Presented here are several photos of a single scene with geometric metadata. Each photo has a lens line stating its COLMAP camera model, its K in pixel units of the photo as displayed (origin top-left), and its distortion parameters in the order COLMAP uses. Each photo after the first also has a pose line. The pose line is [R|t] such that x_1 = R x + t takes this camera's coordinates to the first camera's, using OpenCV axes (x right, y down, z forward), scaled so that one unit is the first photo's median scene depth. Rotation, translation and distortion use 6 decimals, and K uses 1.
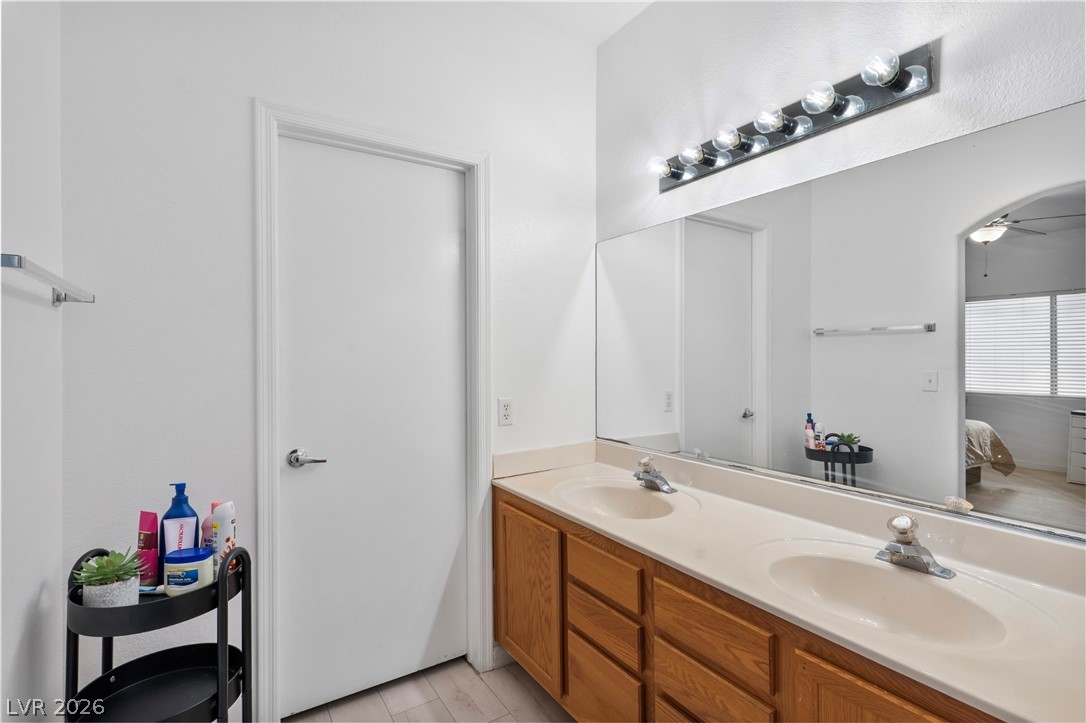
lens RADIAL K [[516.6, 0, 542.9], [0, 516.6, 358.9], [0, 0, 1]] dist [0.001718, 0.000674]
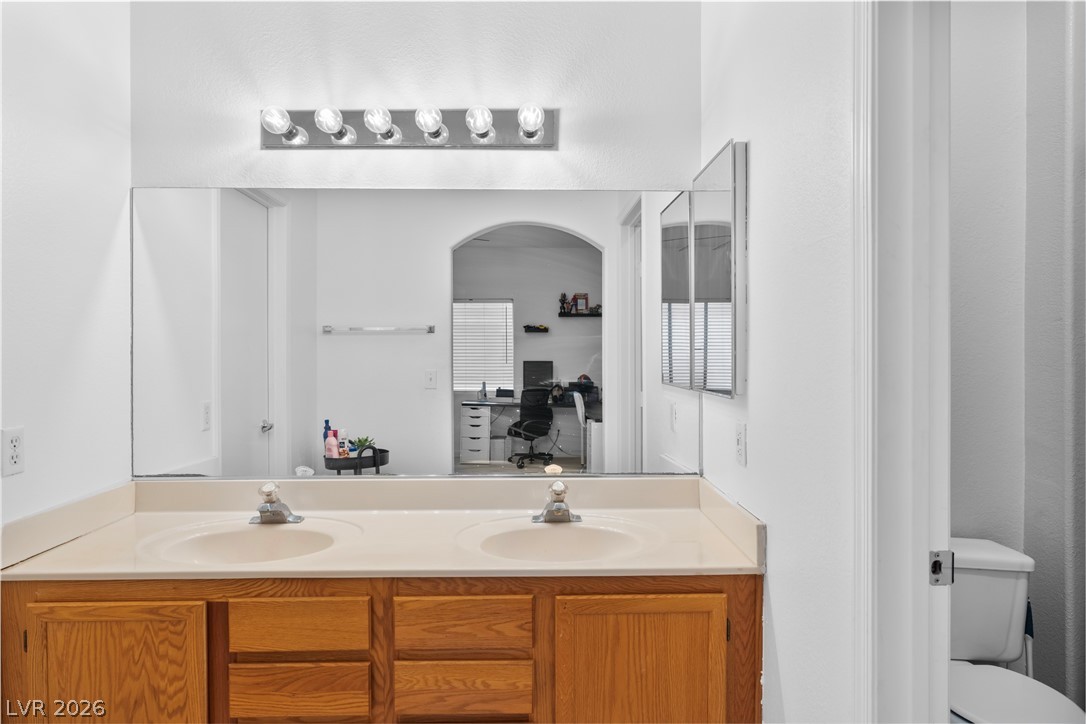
lens RADIAL K [[676.4, 0, 542.1], [0, 676.4, 359.7], [0, 0, 1]] dist [0.000510, 0.004491]
pose [[0.516820, -0.003705, 0.856086, -0.506512], [0.006032, 0.999982, 0.000686, 0.003180], [-0.856073, 0.004809, 0.516833, 0.119005]]
